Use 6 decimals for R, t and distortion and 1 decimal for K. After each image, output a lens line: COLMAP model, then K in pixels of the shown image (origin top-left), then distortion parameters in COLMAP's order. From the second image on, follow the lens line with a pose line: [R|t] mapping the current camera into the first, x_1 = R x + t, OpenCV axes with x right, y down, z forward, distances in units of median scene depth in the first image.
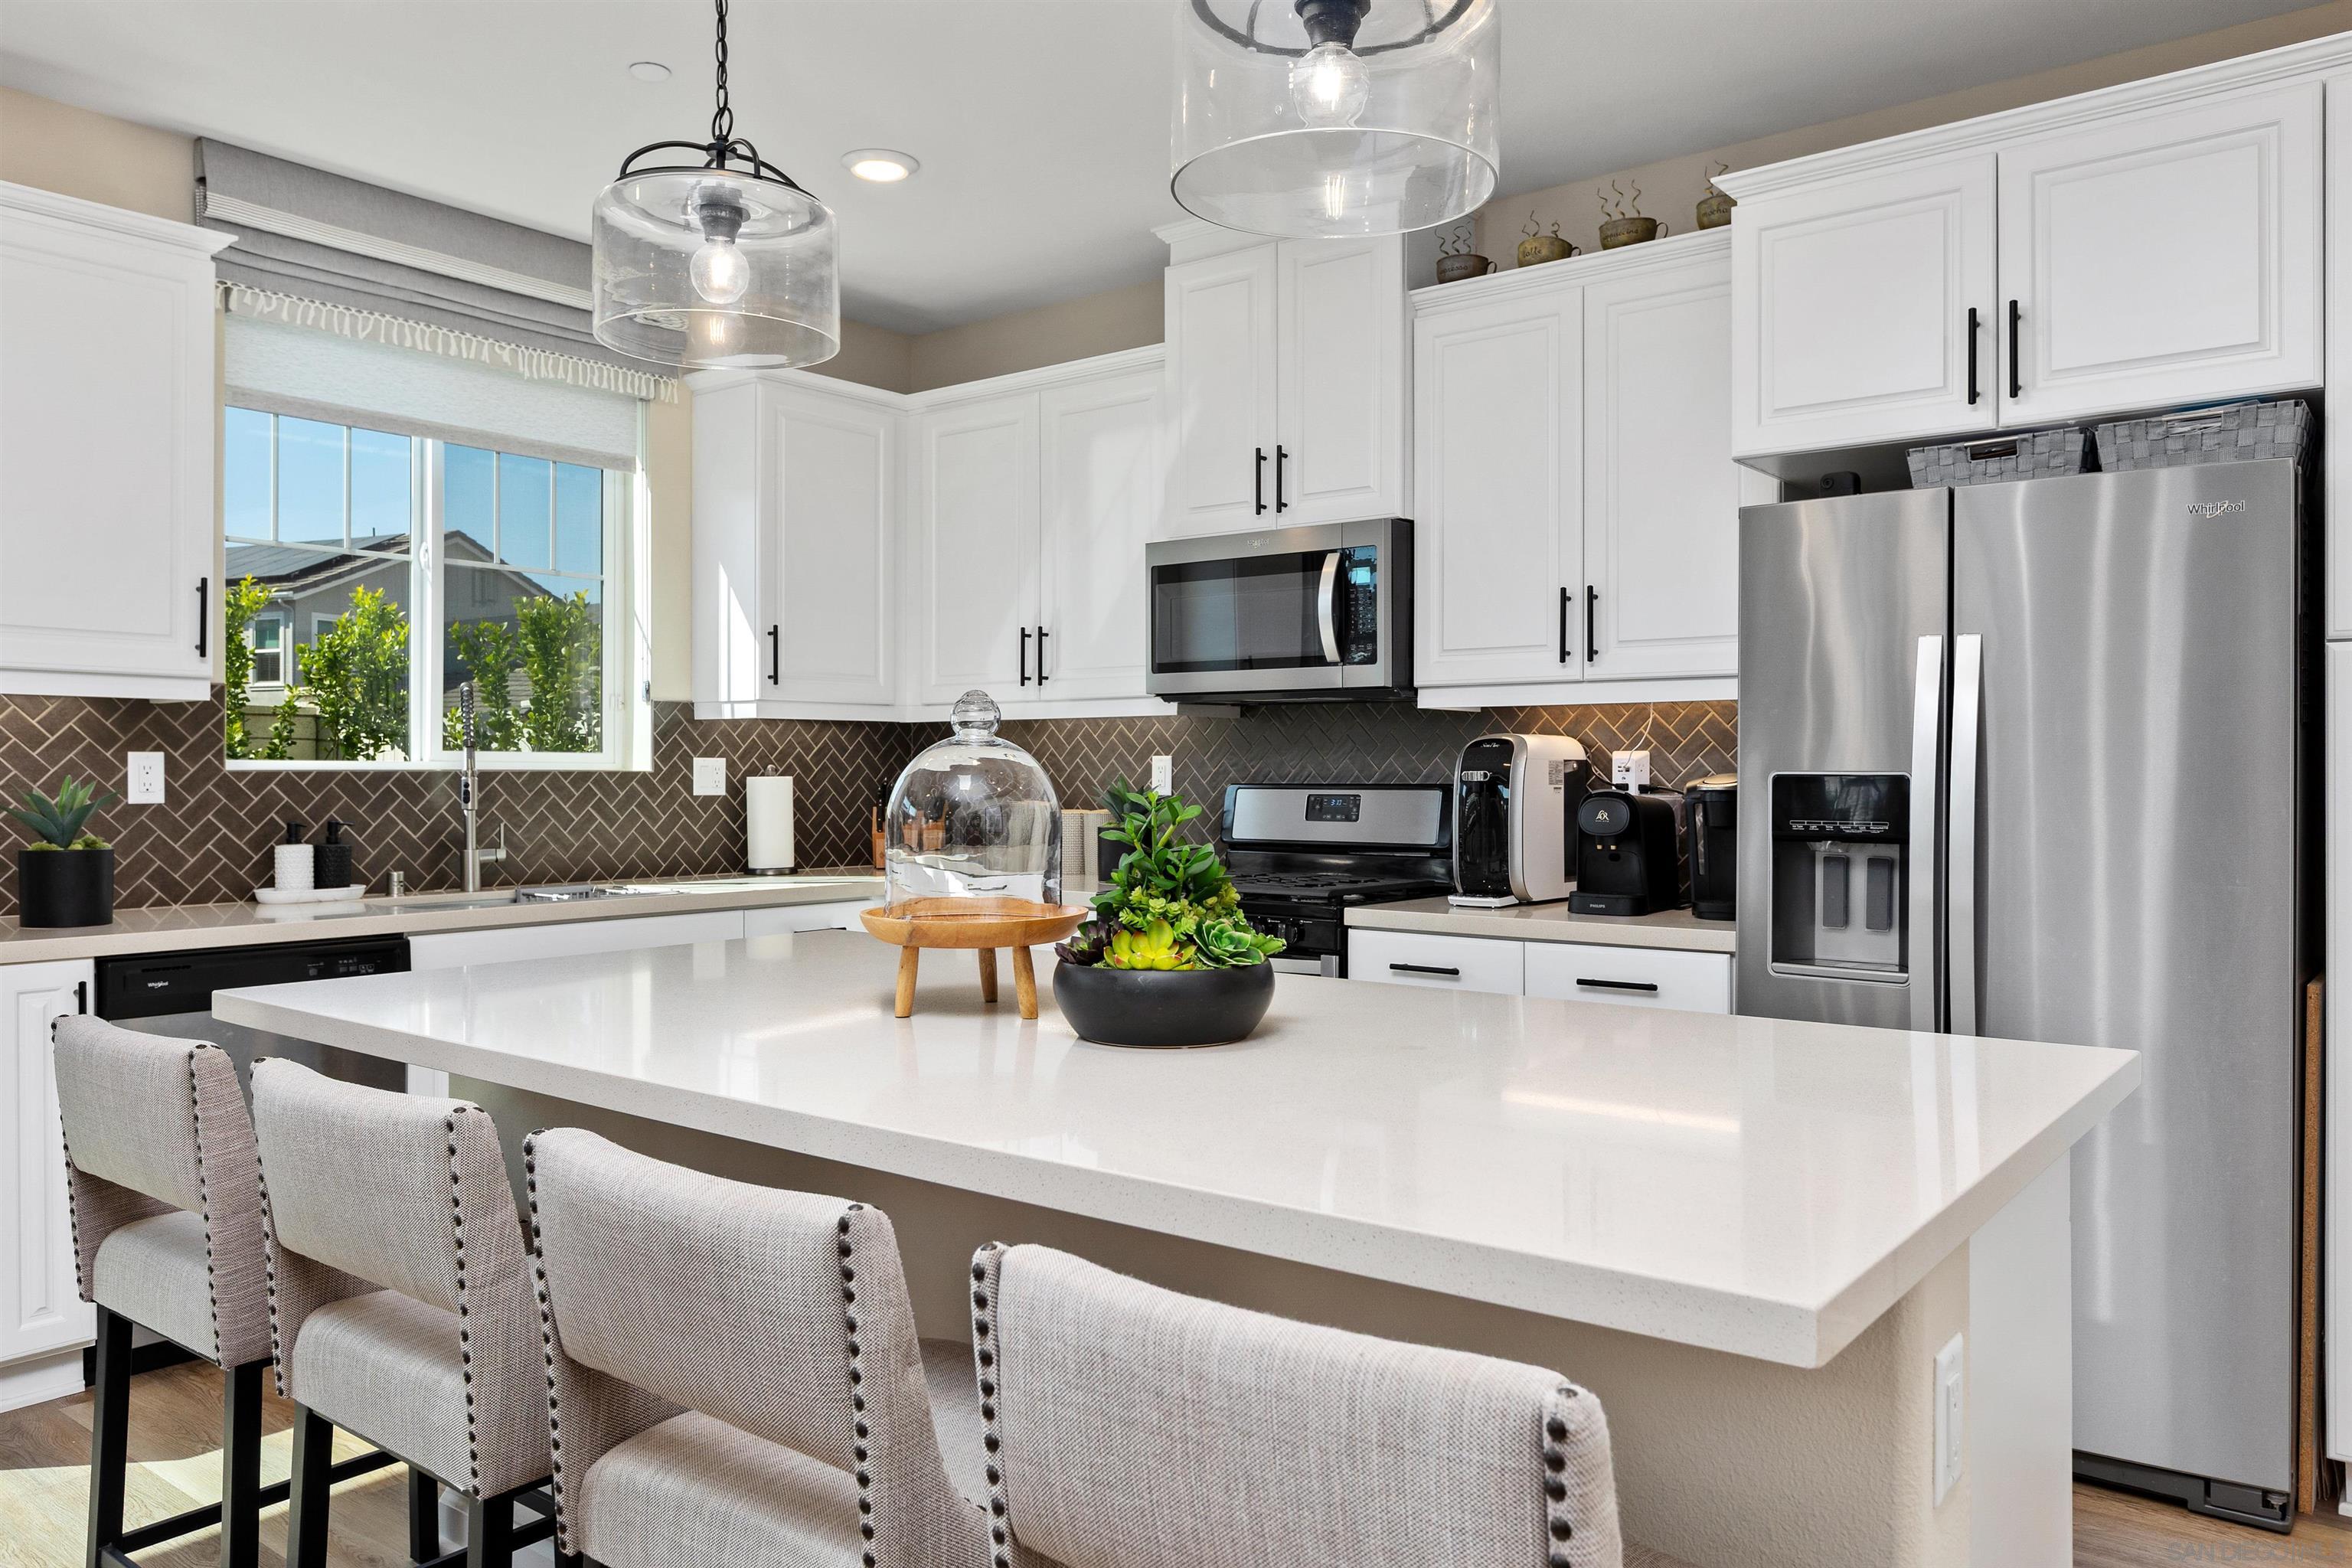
lens RADIAL K [[1658.0, 0, 1178.2], [0, 1658.0, 771.0], [0, 0, 1]] dist [0.002728, 0.002489]
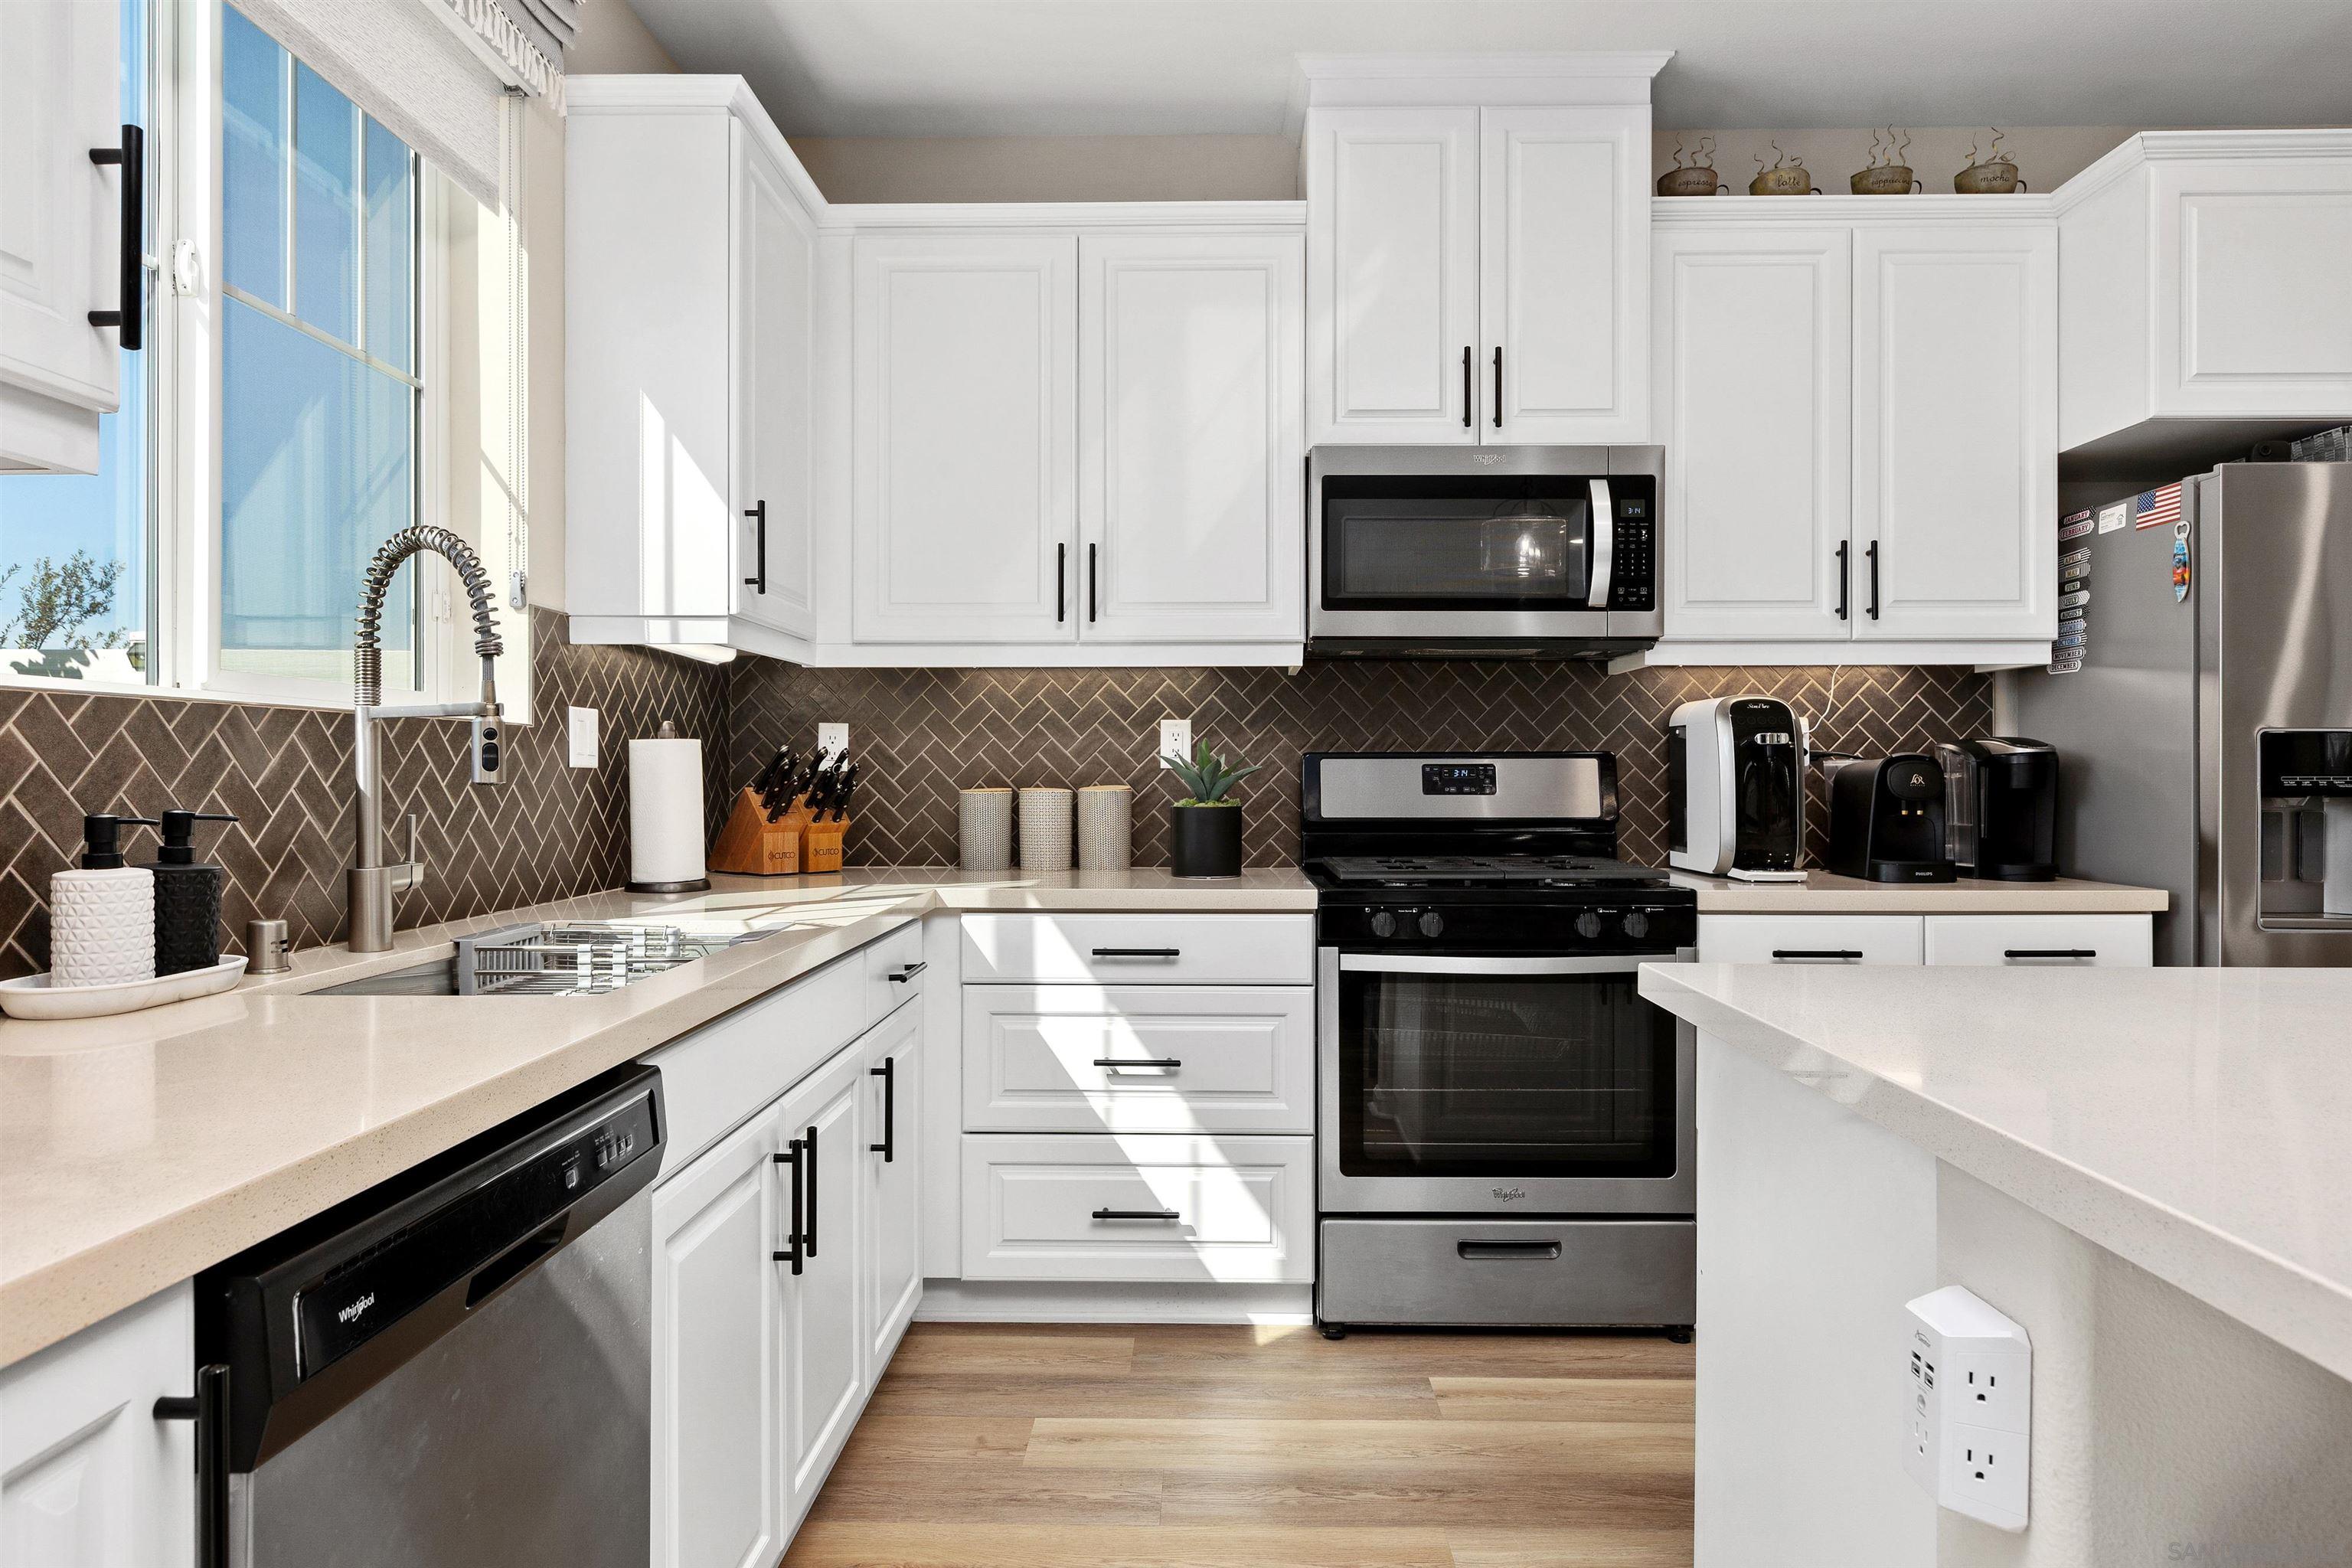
lens RADIAL K [[1407.5, 0, 1184.8], [0, 1407.5, 773.4], [0, 0, 1]] dist [0.000480, -0.002441]
pose [[0.796815, -0.001593, 0.604221, -0.481856], [0.000449, 0.999998, 0.002043, 0.018025], [-0.604223, -0.001357, 0.796814, 0.508332]]
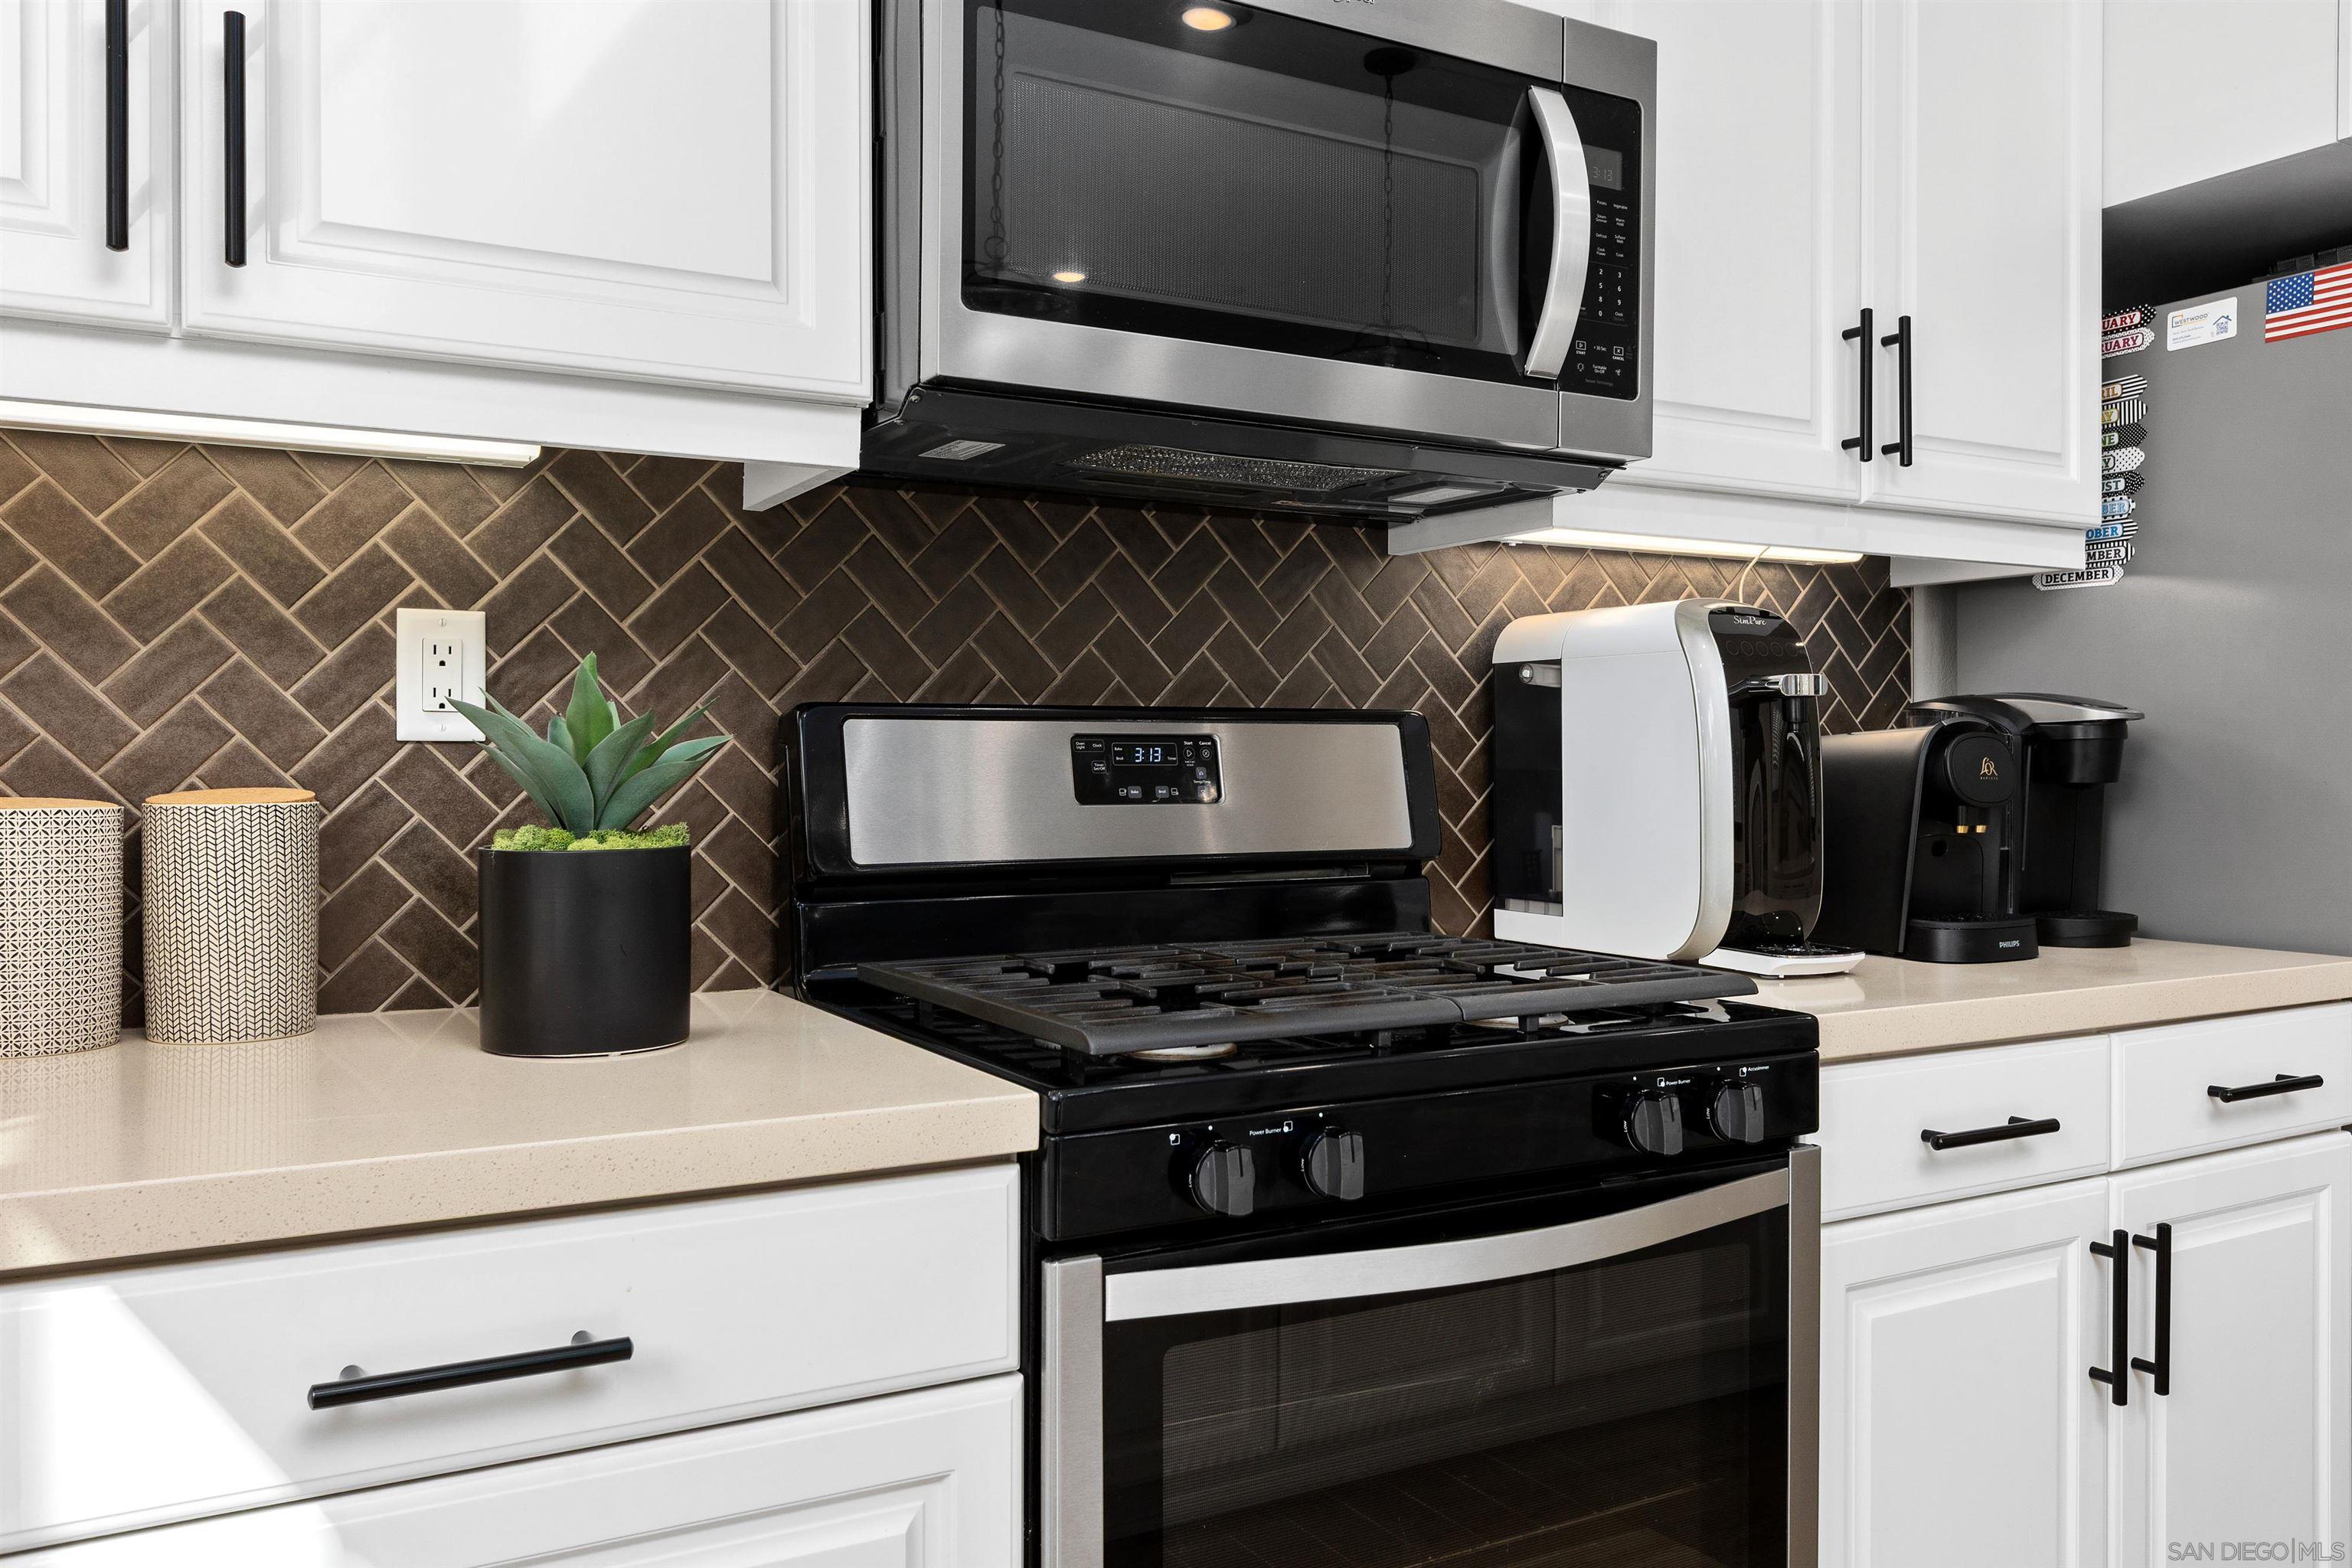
lens RADIAL K [[1779.2, 0, 1175.4], [0, 1779.2, 759.5], [0, 0, 1]] dist [0.005719, -0.002324]
pose [[0.378319, -0.000601, 0.925675, -0.293458], [-0.000632, 0.999999, 0.000907, 0.020267], [-0.925675, -0.000928, 0.378319, 0.858462]]
